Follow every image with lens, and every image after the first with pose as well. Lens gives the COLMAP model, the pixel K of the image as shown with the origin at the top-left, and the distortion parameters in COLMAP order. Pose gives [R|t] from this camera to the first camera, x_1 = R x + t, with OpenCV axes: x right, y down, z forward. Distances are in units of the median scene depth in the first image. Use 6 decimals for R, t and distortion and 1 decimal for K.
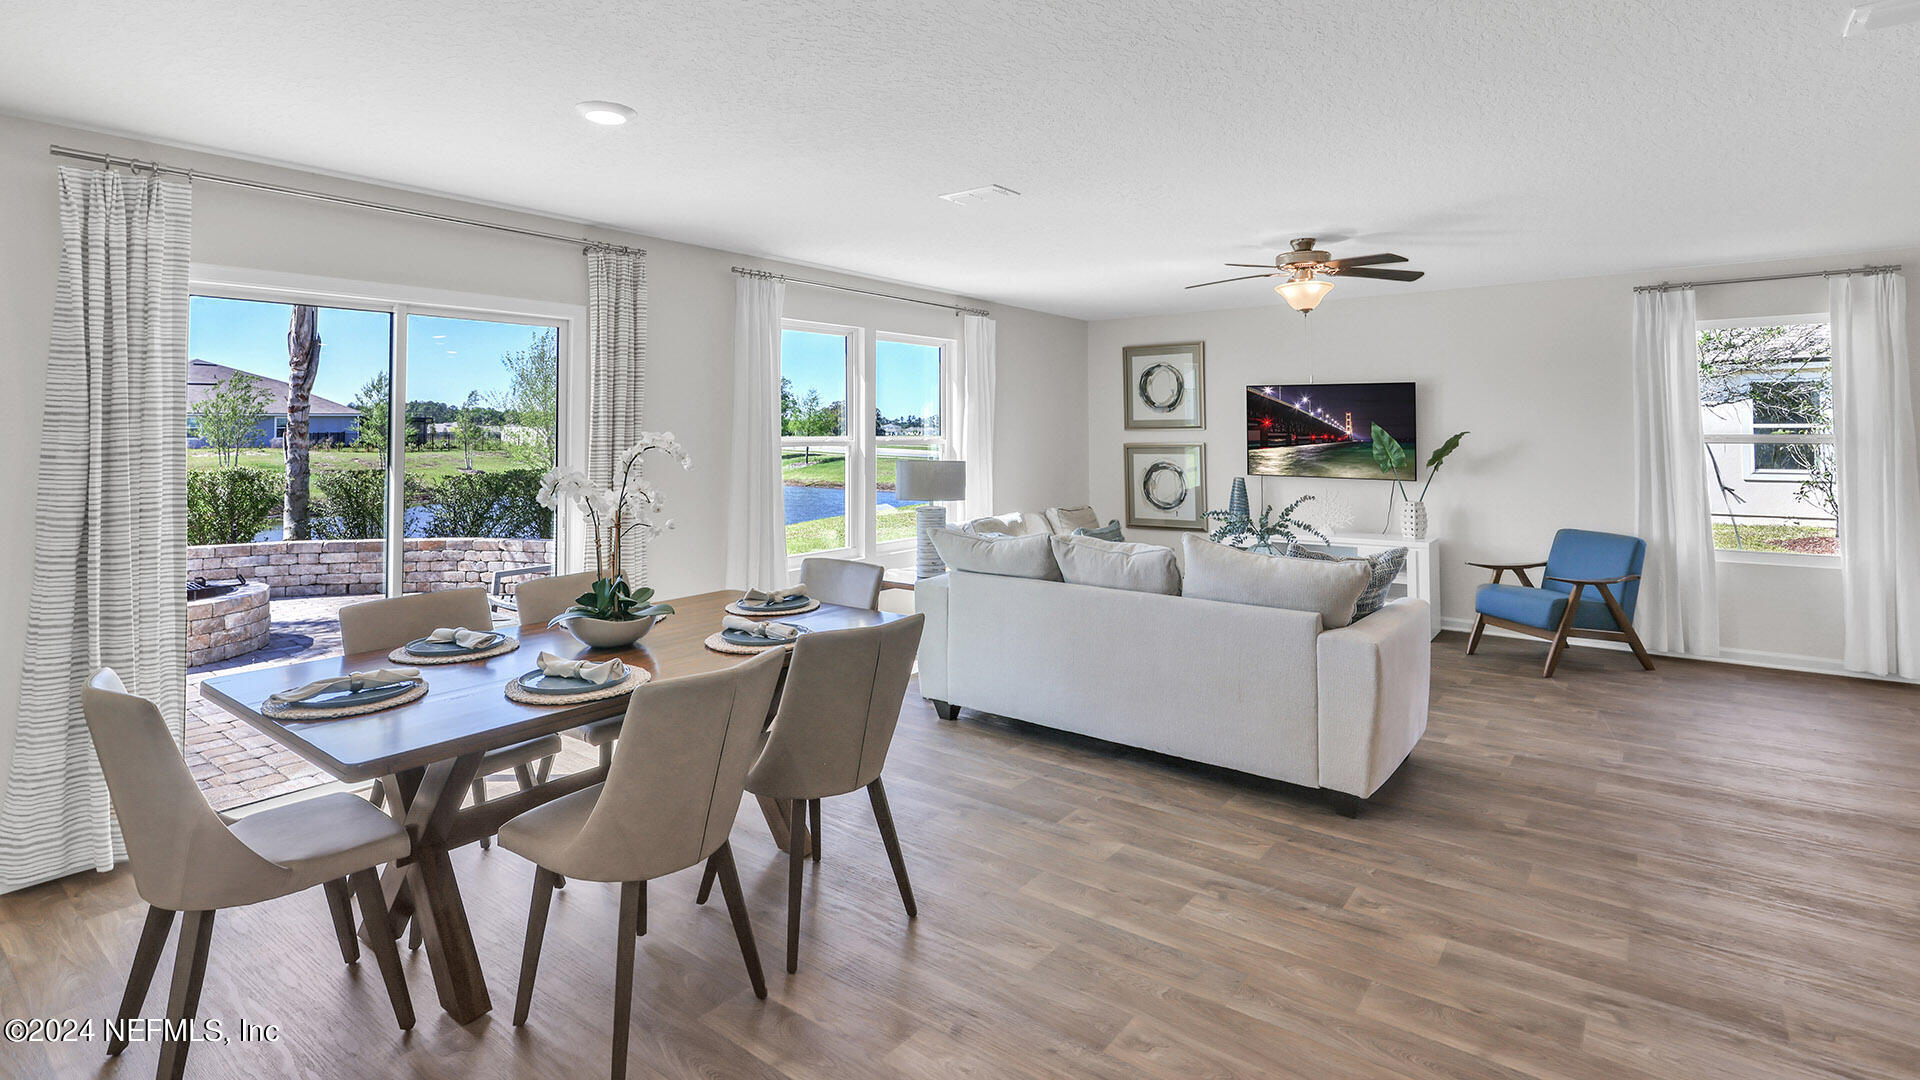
lens RADIAL K [[889.8, 0, 949.0], [0, 889.8, 416.4], [0, 0, 1]] dist [-0.016857, 0.001102]
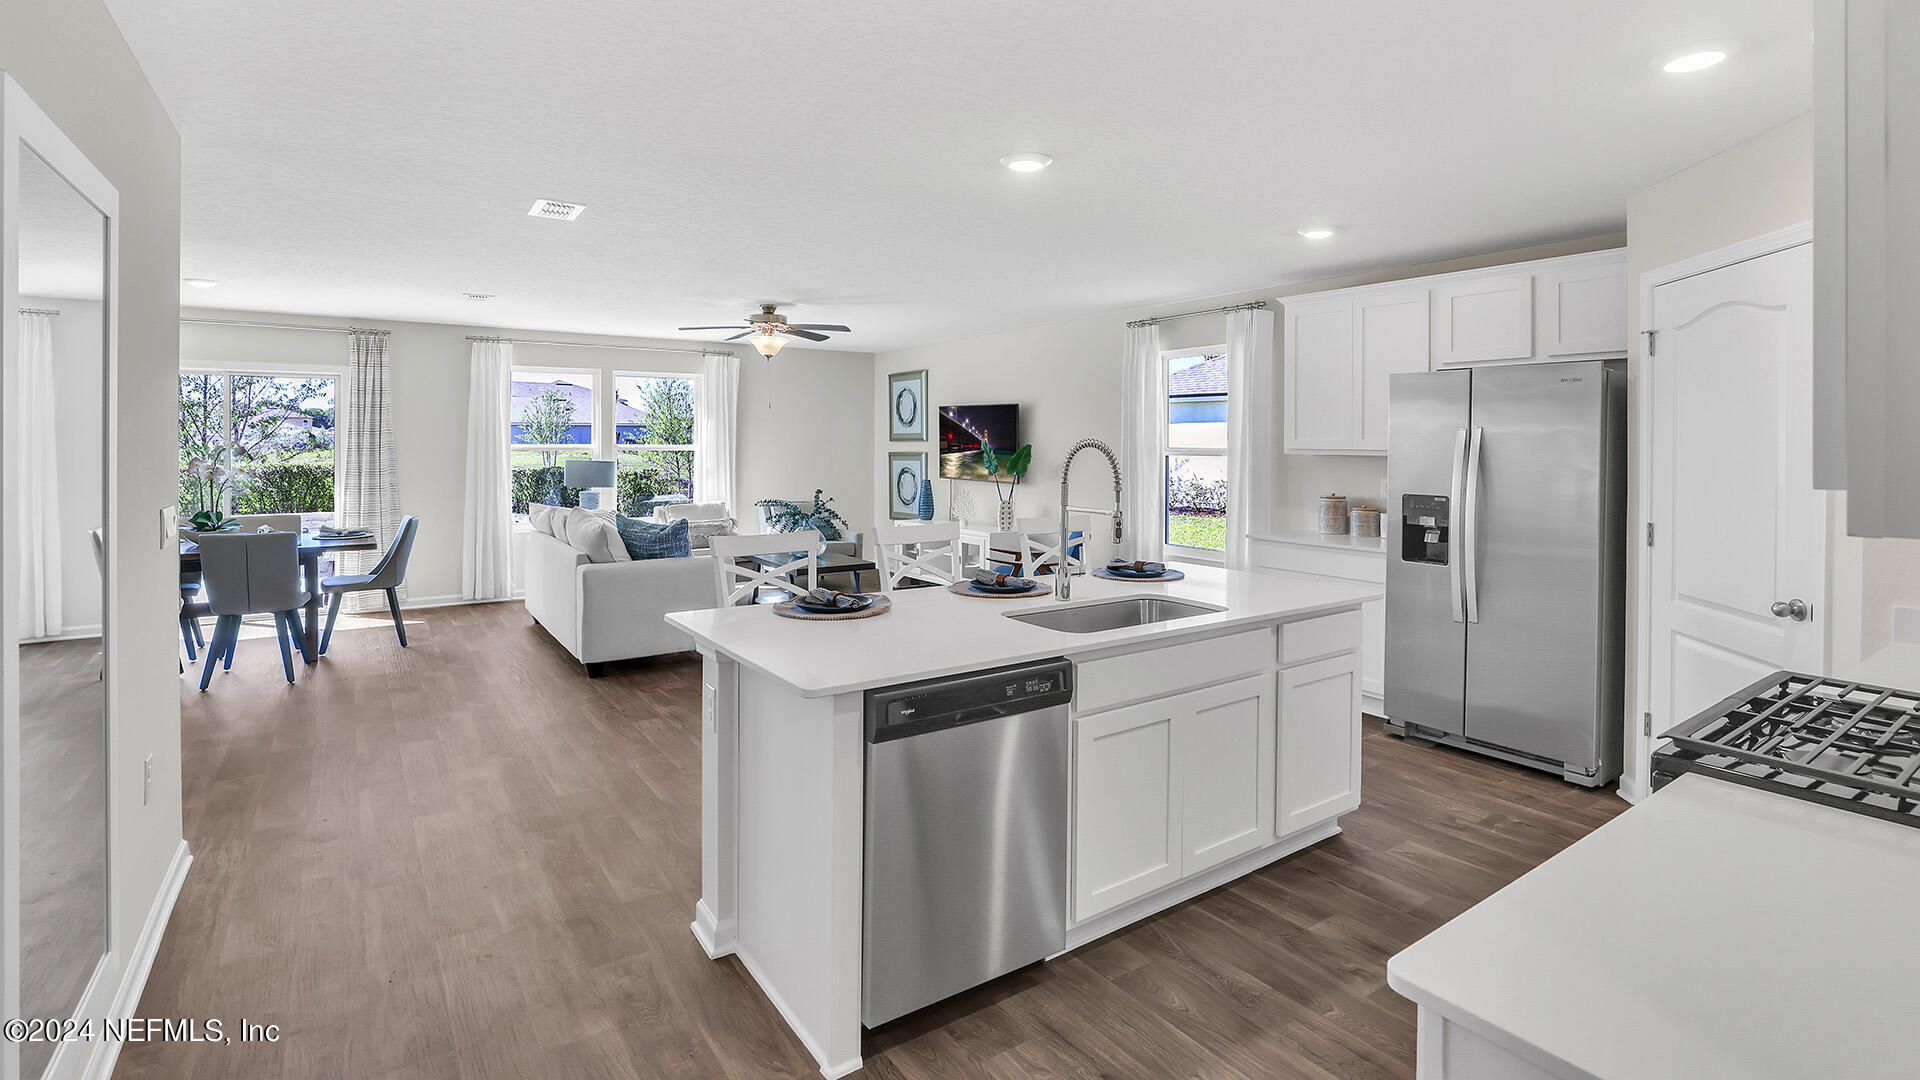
lens RADIAL K [[876.2, 0, 986.1], [0, 876.2, 447.3], [0, 0, 1]] dist [-0.014053, 0.000961]
pose [[0.952476, 0.007378, -0.304525, 0.850871], [-0.000567, 0.999748, 0.022448, -0.004430], [0.304613, -0.021209, 0.952240, -0.150513]]
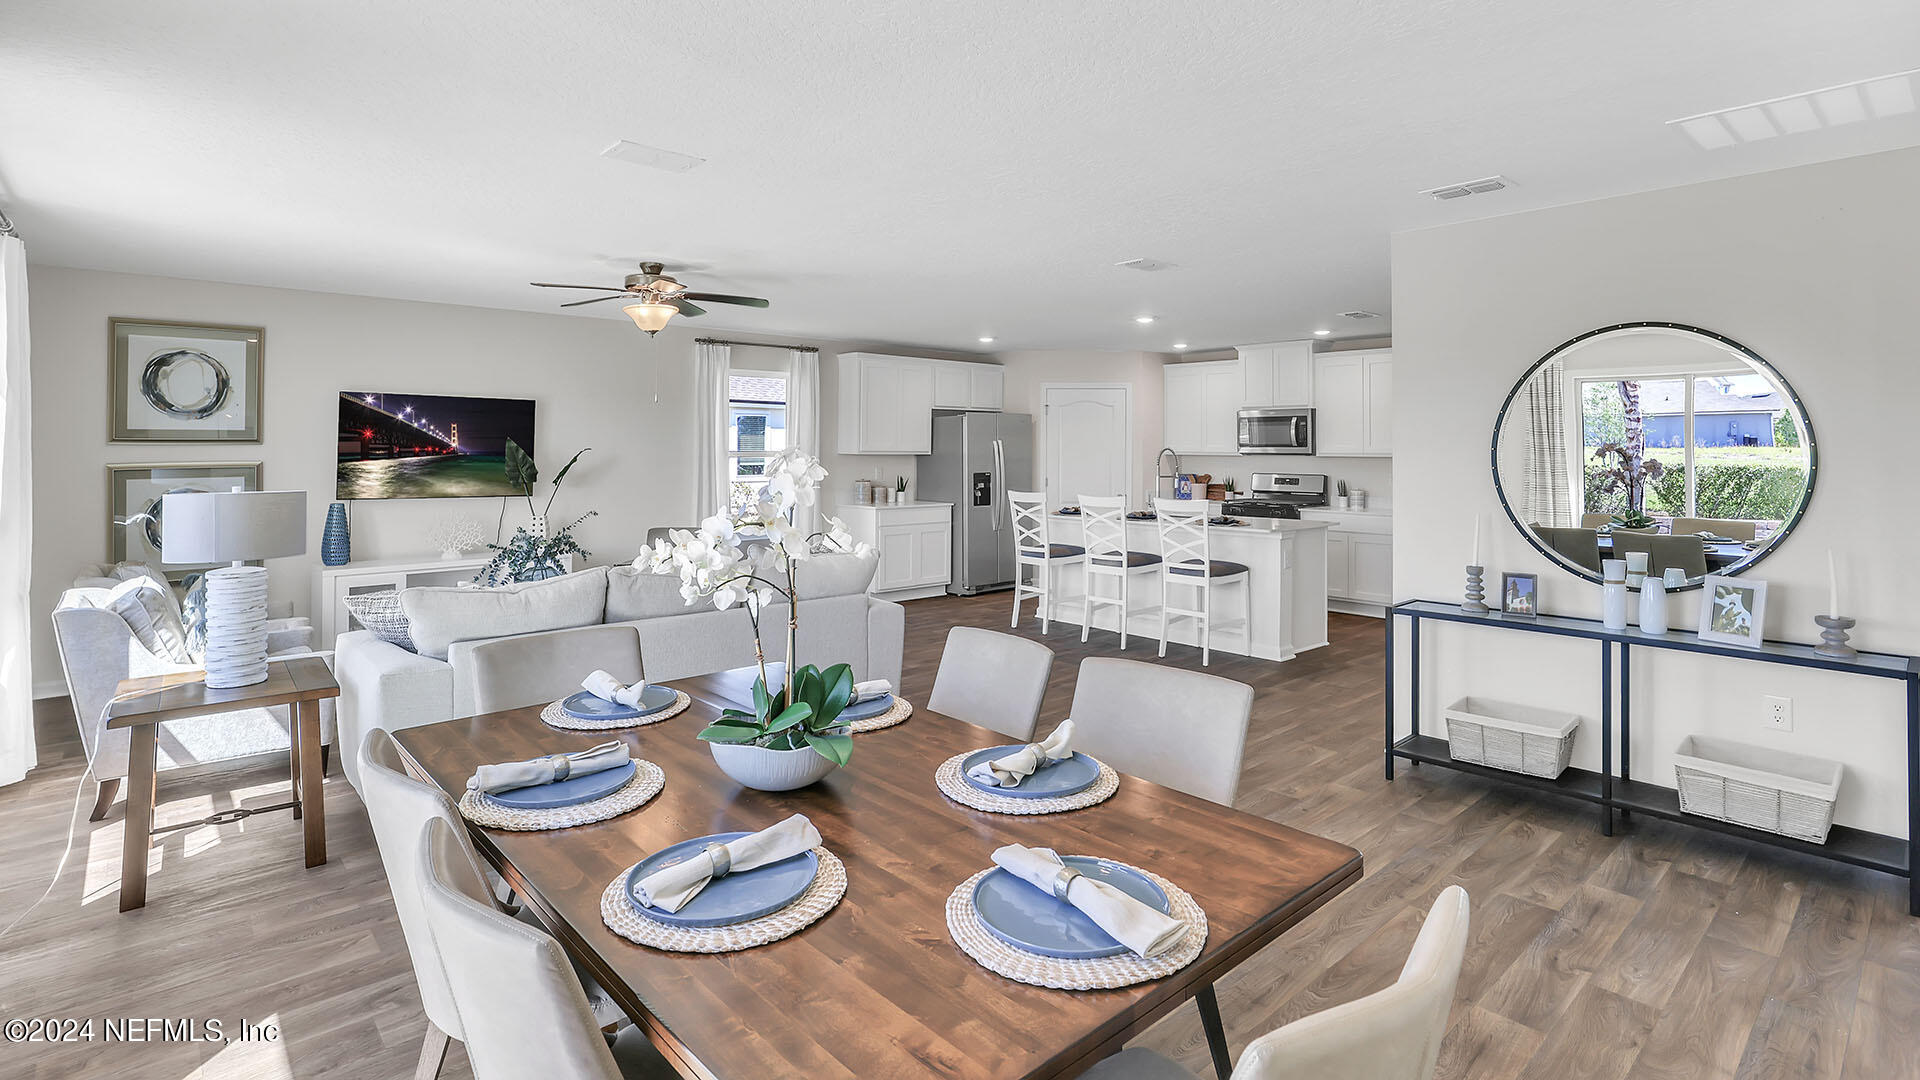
lens RADIAL K [[889.8, 0, 980.2], [0, 889.8, 445.2], [0, 0, 1]] dist [-0.016857, 0.001102]
pose [[0.207293, 0.010226, 0.978225, -0.377100], [-0.019881, 0.999783, -0.006238, 0.010428], [-0.978077, -0.018155, 0.207451, 0.274107]]
